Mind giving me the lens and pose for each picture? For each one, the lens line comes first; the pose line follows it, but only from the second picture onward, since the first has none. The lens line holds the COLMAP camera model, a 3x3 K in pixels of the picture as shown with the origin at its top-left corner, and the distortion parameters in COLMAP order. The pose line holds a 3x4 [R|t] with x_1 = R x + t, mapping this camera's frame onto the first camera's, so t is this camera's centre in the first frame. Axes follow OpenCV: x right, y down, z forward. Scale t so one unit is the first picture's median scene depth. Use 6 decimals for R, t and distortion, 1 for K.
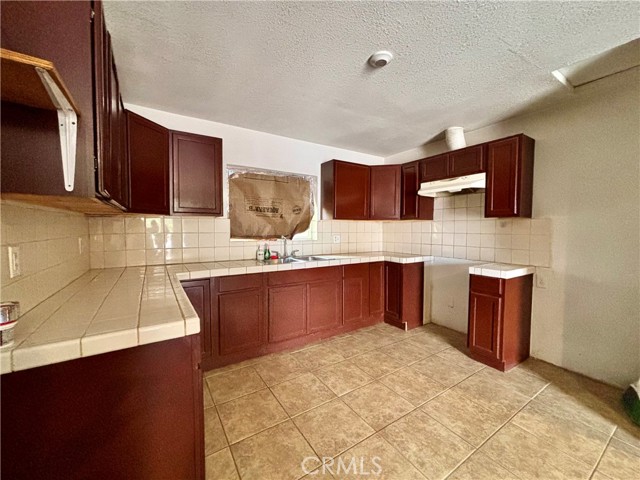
lens RADIAL K [[256.9, 0, 320.0], [0, 256.9, 240.0], [0, 0, 1]] dist [0.000210, 0.000432]
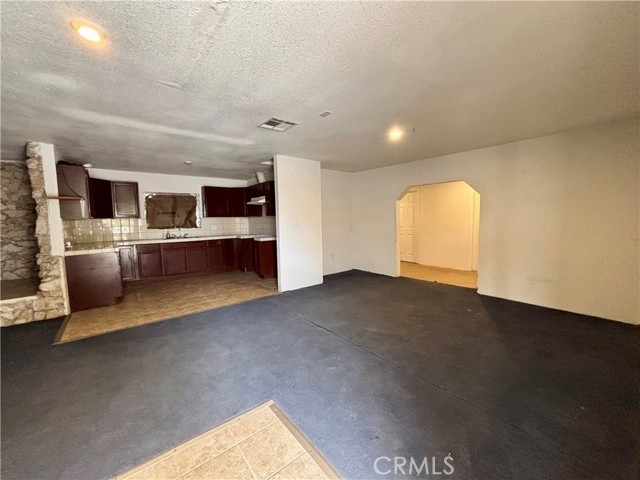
lens RADIAL K [[256.9, 0, 320.0], [0, 256.9, 240.0], [0, 0, 1]] dist [0.000210, 0.000432]
pose [[0.994274, -0.029796, 0.102620, 0.766929], [0.025806, 0.998867, 0.039995, 0.039296], [-0.103696, -0.037117, 0.993916, -1.131144]]
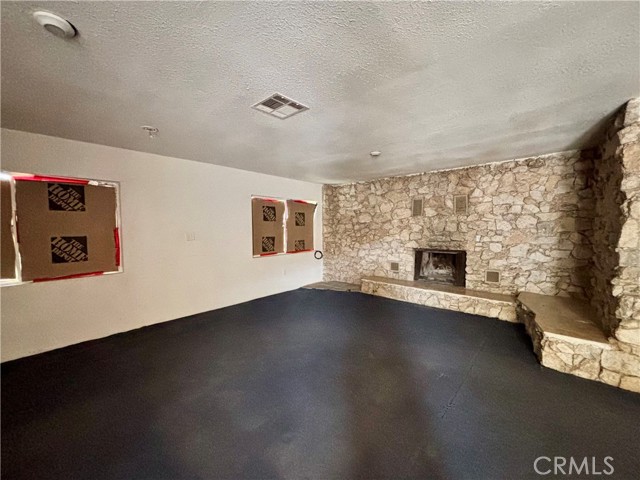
lens RADIAL K [[256.9, 0, 320.0], [0, 256.9, 240.0], [0, 0, 1]] dist [0.000210, 0.000432]
pose [[0.245483, 0.040250, -0.968565, 0.103070], [-0.035536, 0.998840, 0.032502, 0.012668], [0.968749, 0.026440, 0.246629, -0.837647]]
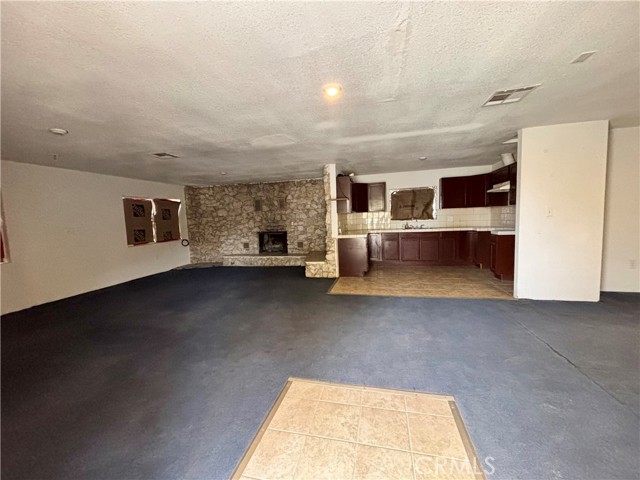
lens RADIAL K [[255.3, 0, 320.0], [0, 255.3, 240.0], [0, 0, 1]] dist [-0.000404, -0.000073]
pose [[0.693108, 0.034373, -0.720014, 0.901952], [0.009722, 0.998326, 0.057018, 0.040564], [0.720769, -0.046519, 0.691613, -1.140224]]
